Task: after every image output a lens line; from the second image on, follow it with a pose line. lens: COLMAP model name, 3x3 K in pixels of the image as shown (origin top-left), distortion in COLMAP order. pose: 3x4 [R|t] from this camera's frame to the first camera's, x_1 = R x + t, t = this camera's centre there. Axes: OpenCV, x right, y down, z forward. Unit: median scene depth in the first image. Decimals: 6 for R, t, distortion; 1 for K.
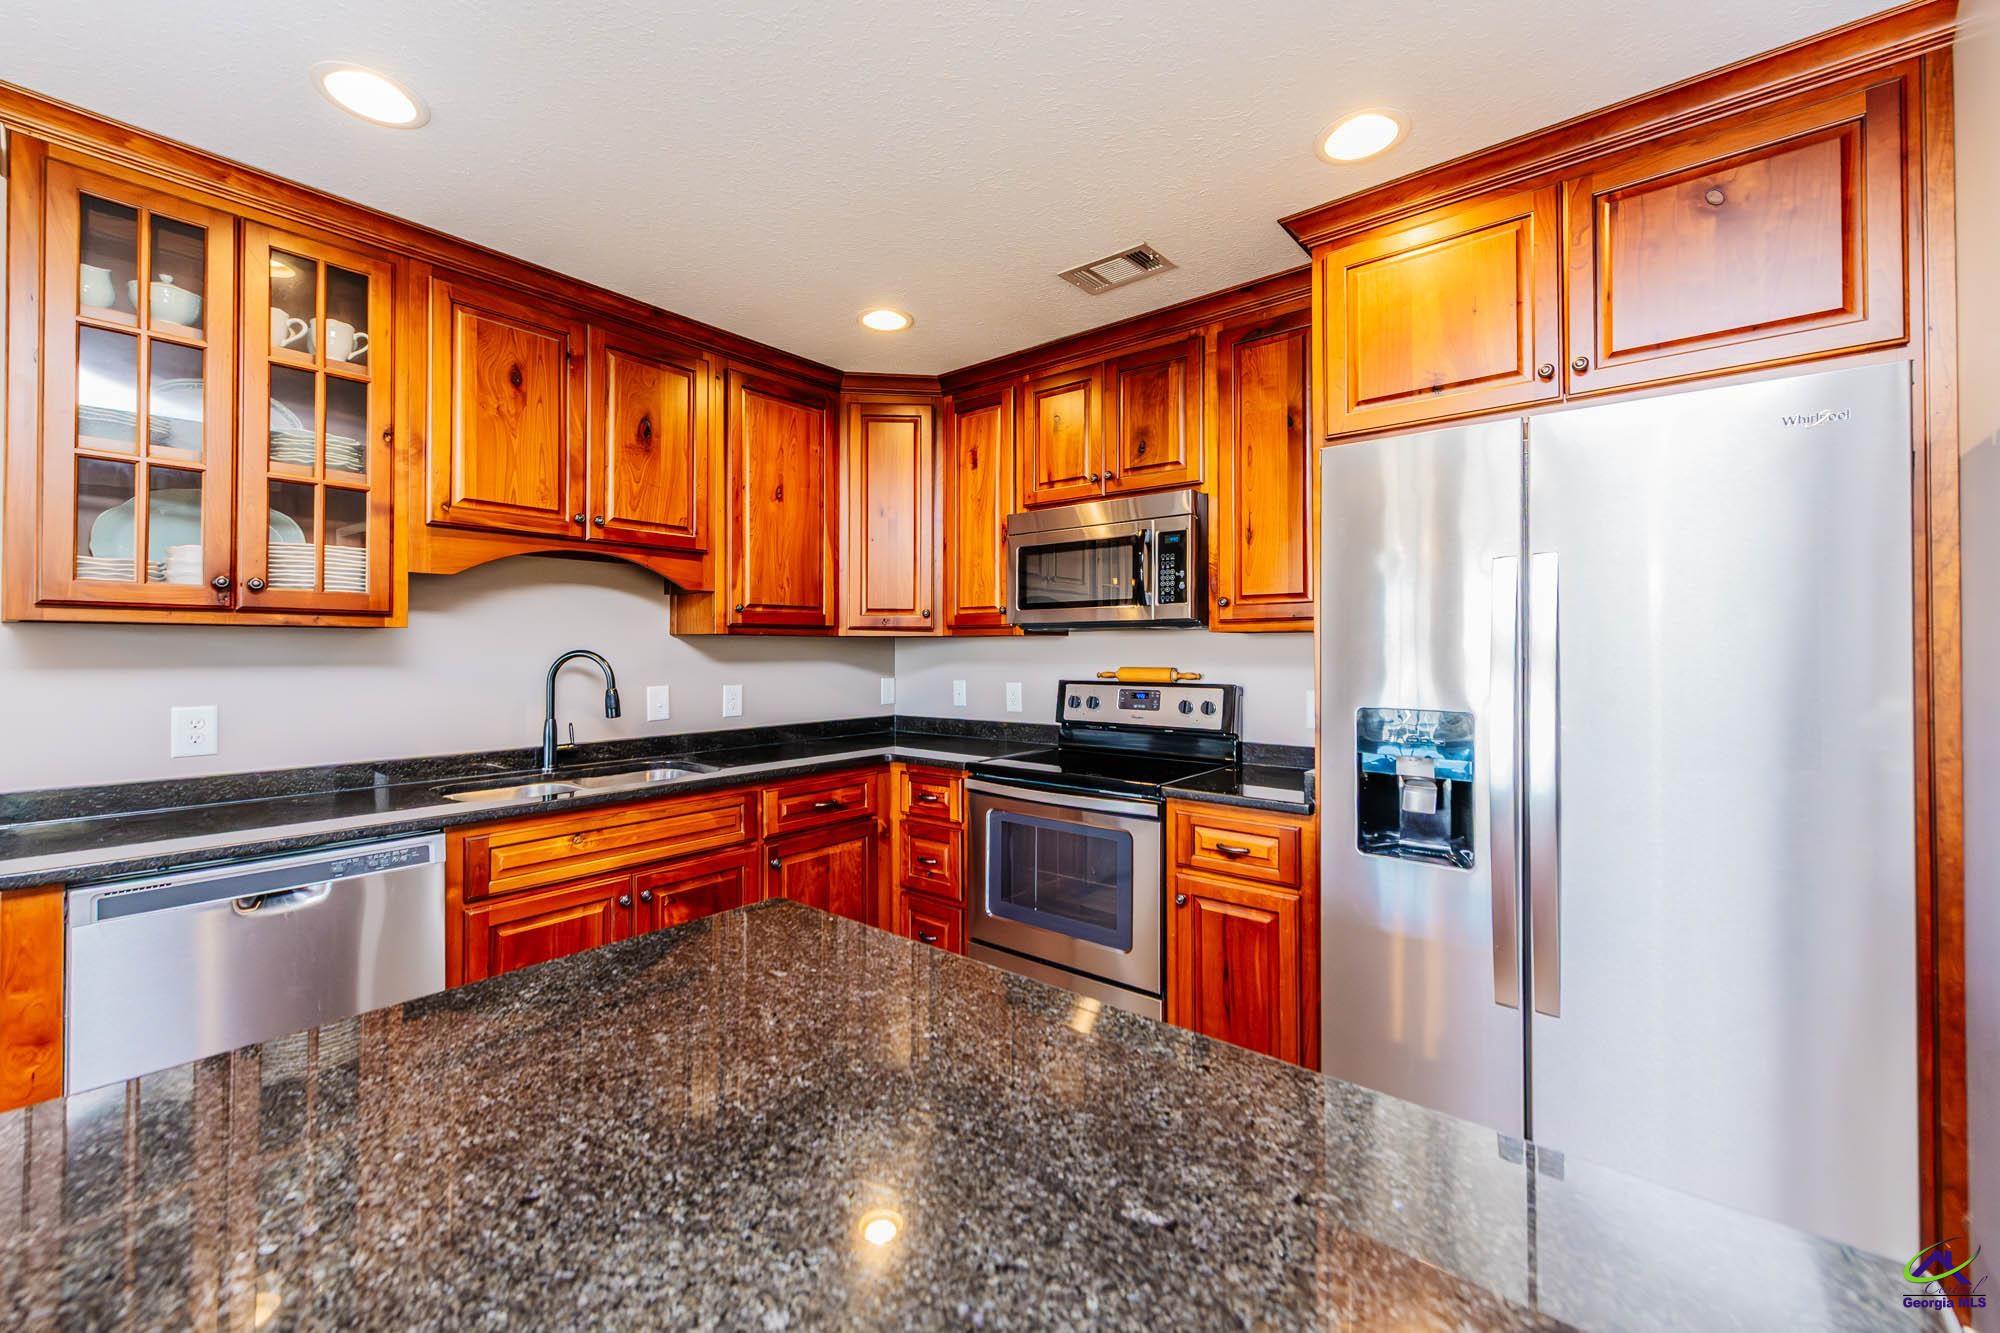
lens RADIAL K [[809.5, 0, 1002.7], [0, 809.5, 640.7], [0, 0, 1]] dist [0.001833, -0.000235]
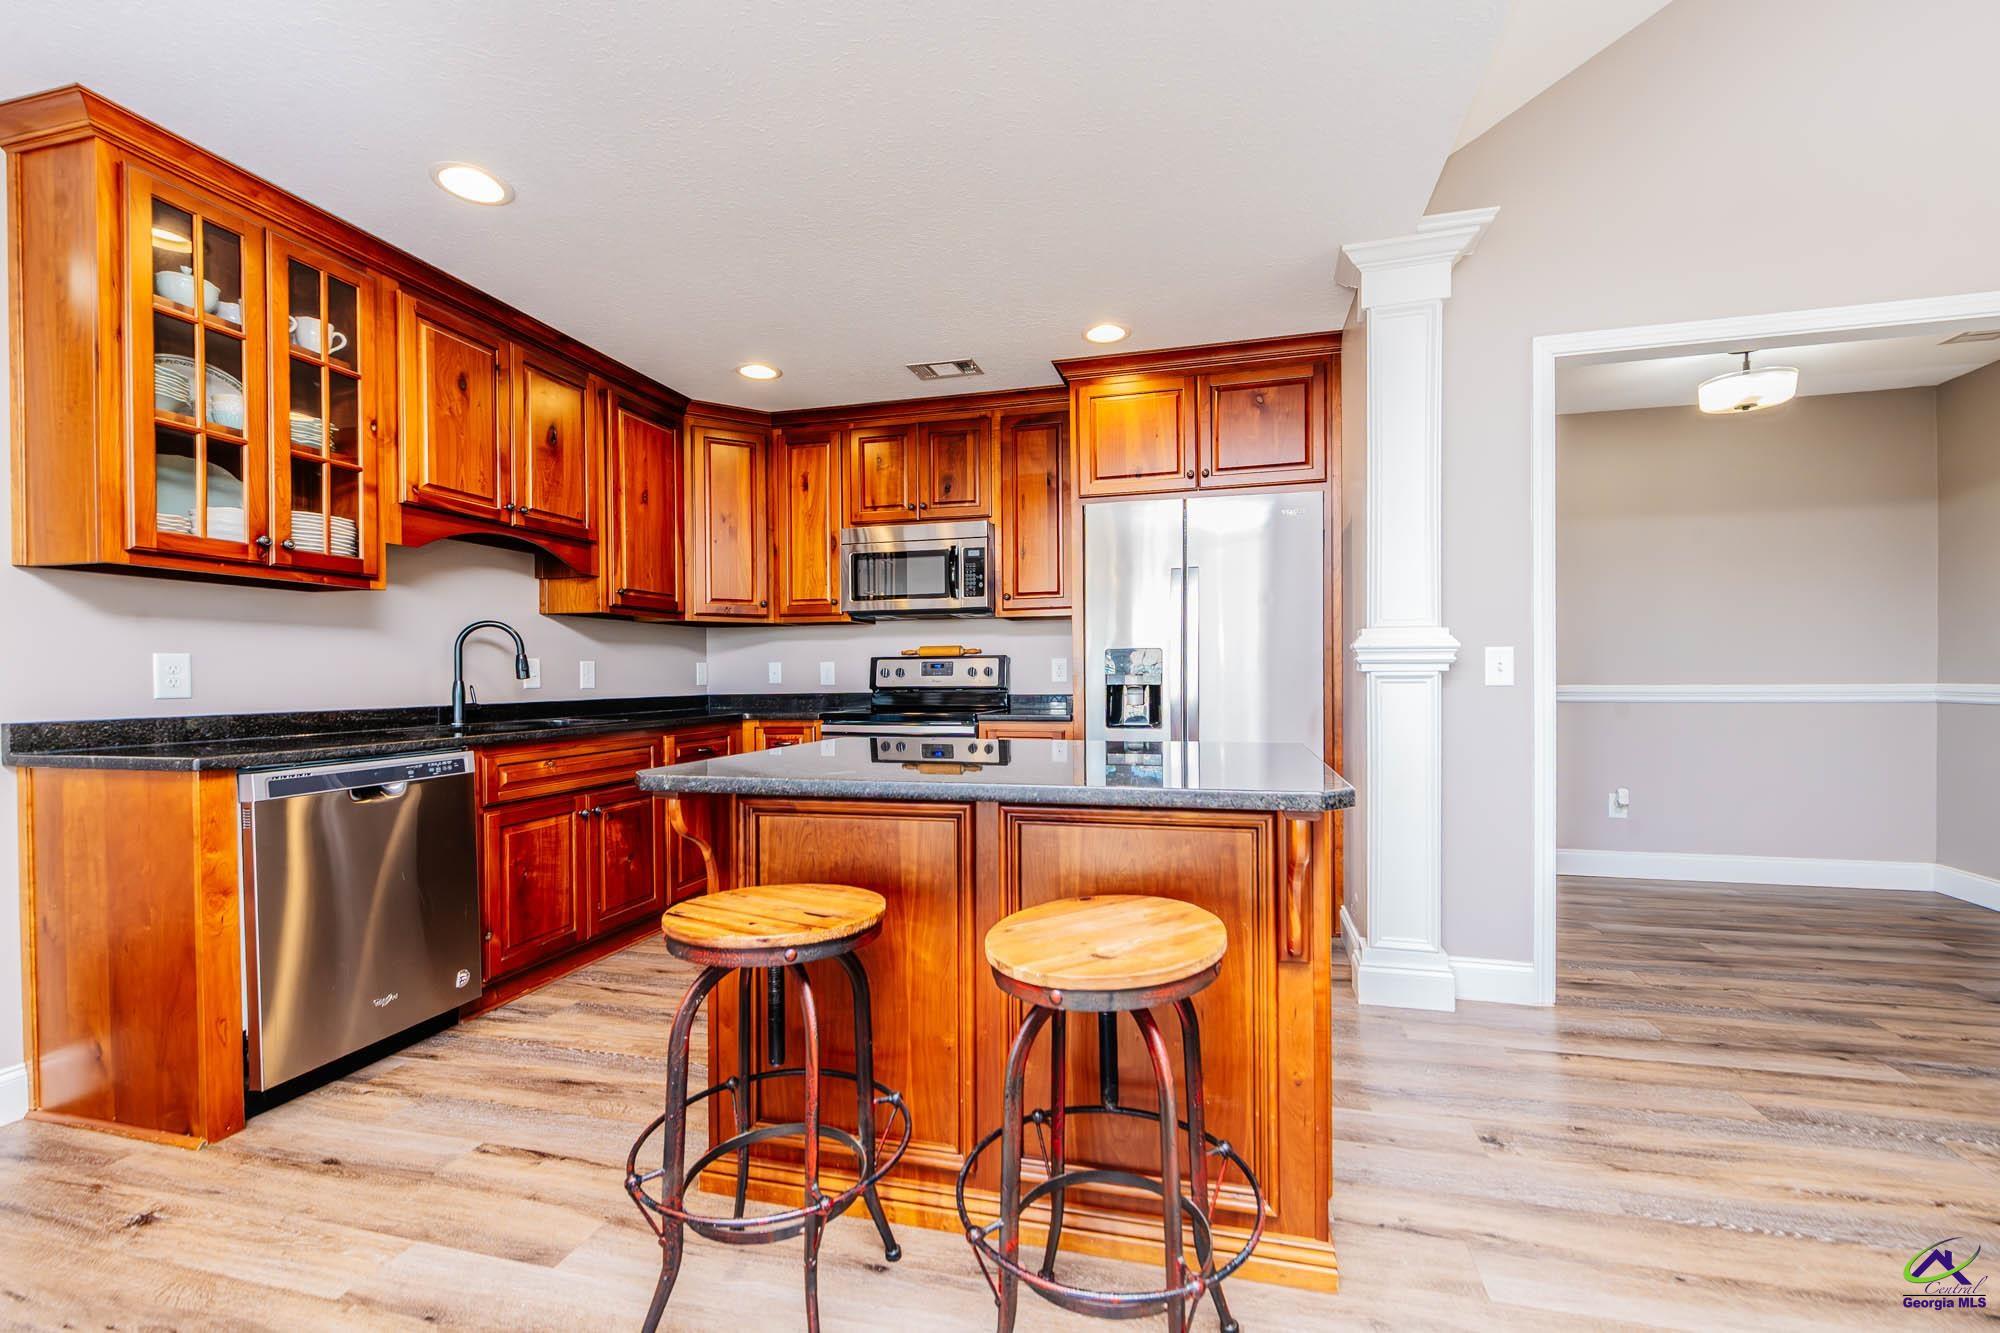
lens RADIAL K [[809.0, 0, 1028.1], [0, 809.0, 669.0], [0, 0, 1]] dist [0.011691, 0.000080]
pose [[0.907933, -0.004043, 0.419097, -0.310176], [0.001368, 0.999977, 0.006683, 0.073586], [-0.419114, -0.005495, 0.907917, -0.373149]]
